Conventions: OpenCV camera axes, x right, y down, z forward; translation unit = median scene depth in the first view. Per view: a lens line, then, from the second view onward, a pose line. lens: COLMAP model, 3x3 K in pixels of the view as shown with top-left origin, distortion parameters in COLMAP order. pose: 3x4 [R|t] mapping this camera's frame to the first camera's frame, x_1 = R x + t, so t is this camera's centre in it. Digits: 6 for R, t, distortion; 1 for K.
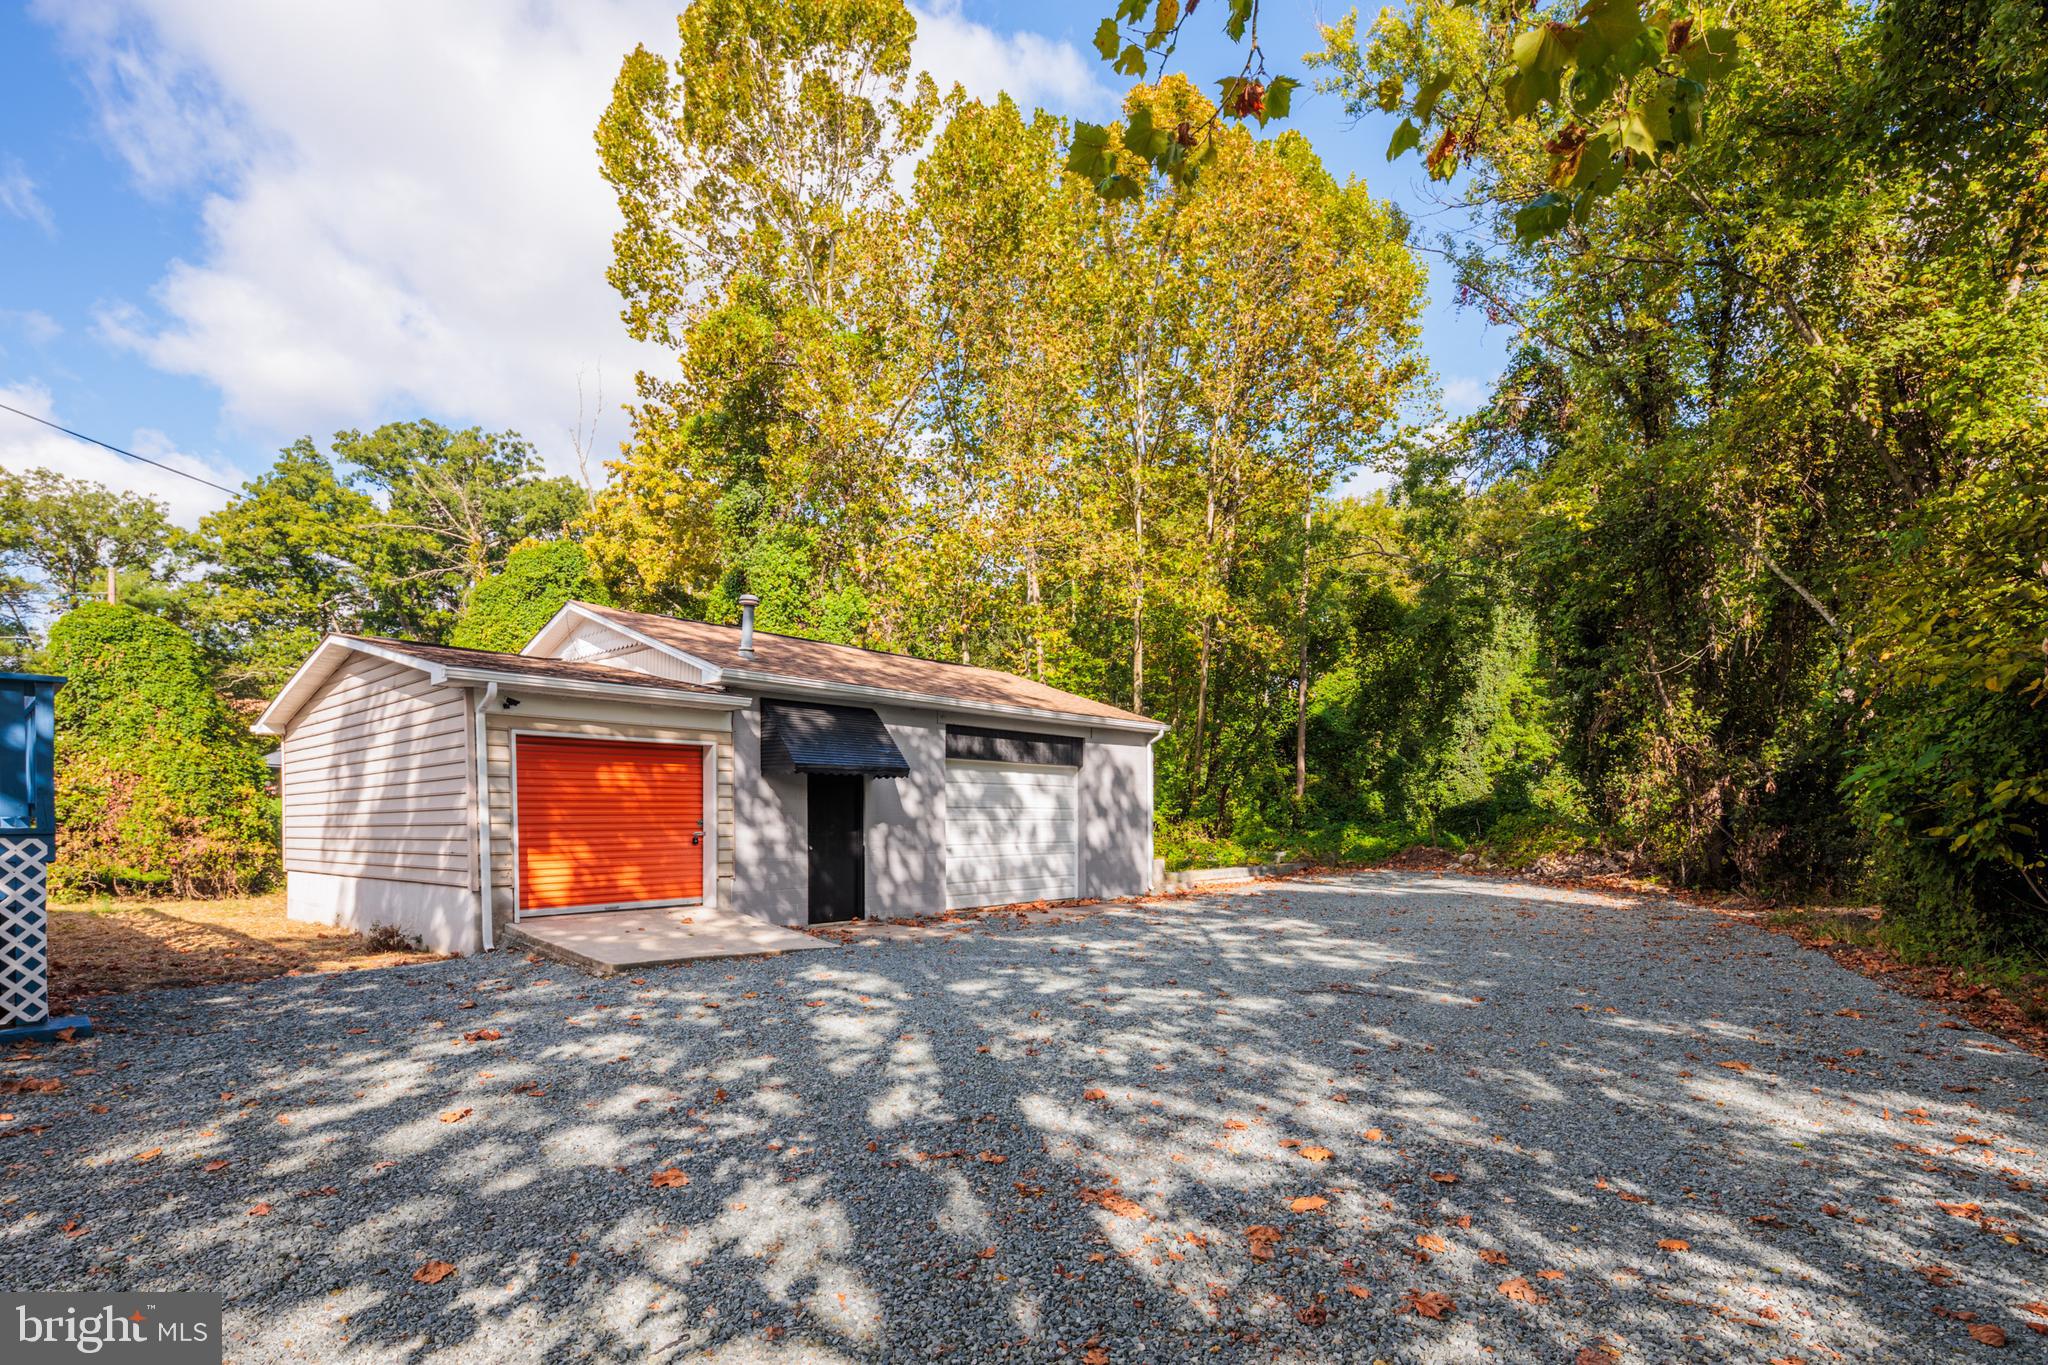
lens RADIAL K [[999.7, 0, 1022.1], [0, 999.7, 646.2], [0, 0, 1]] dist [-0.000083, 0.000035]
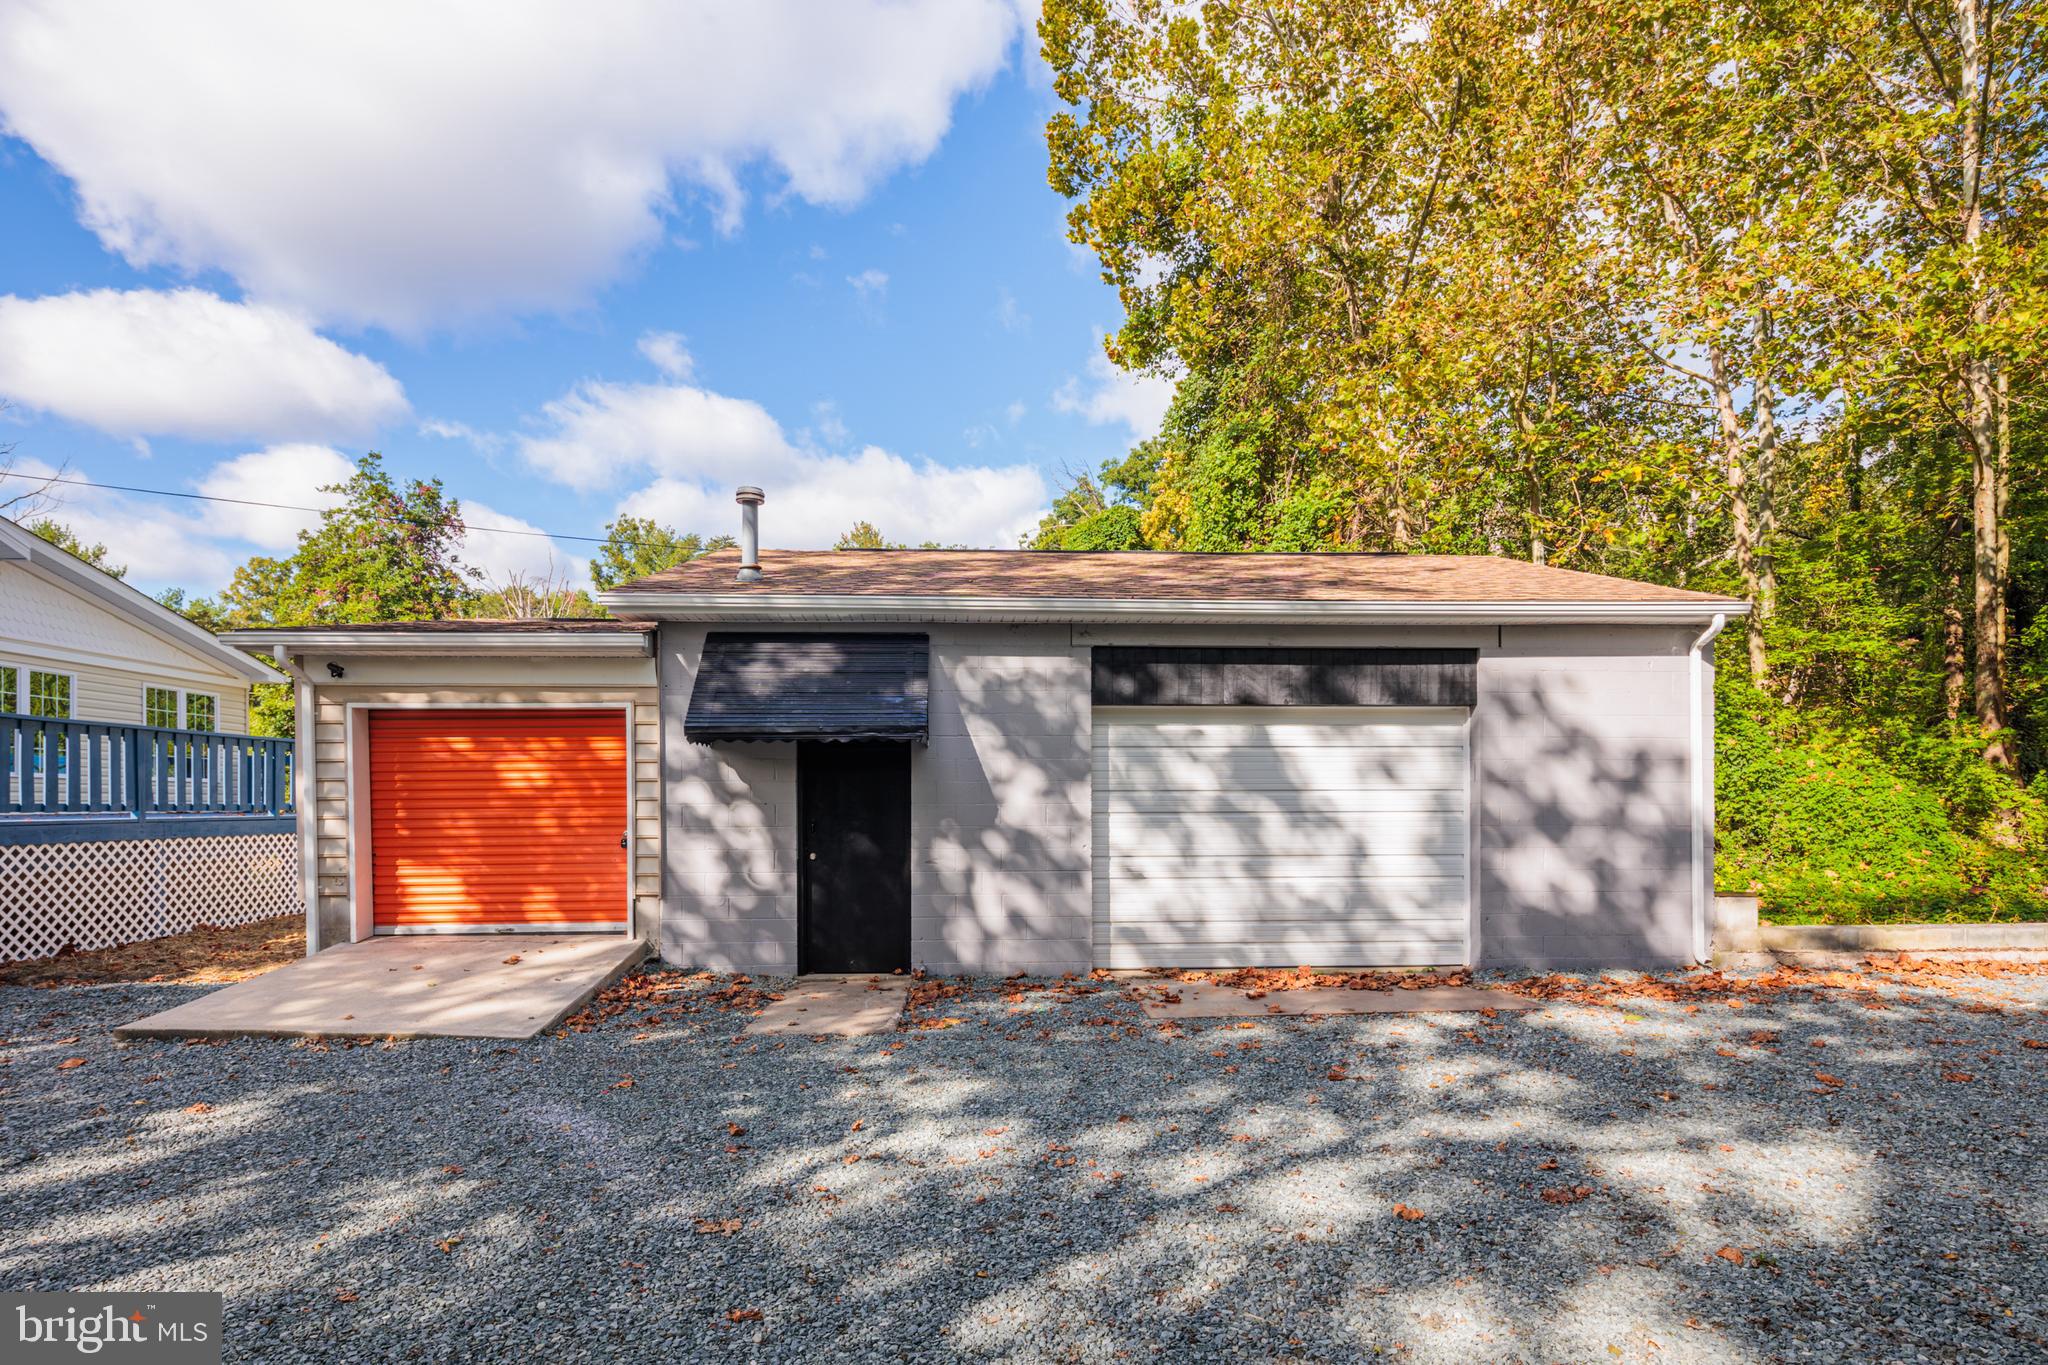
lens RADIAL K [[999.7, 0, 1022.1], [0, 999.7, 646.2], [0, 0, 1]] dist [-0.000083, 0.000035]
pose [[0.631640, -0.109583, -0.767478, 0.309682], [0.119000, 0.991932, -0.043694, 0.095037], [0.766074, -0.063731, 0.639585, 0.626364]]
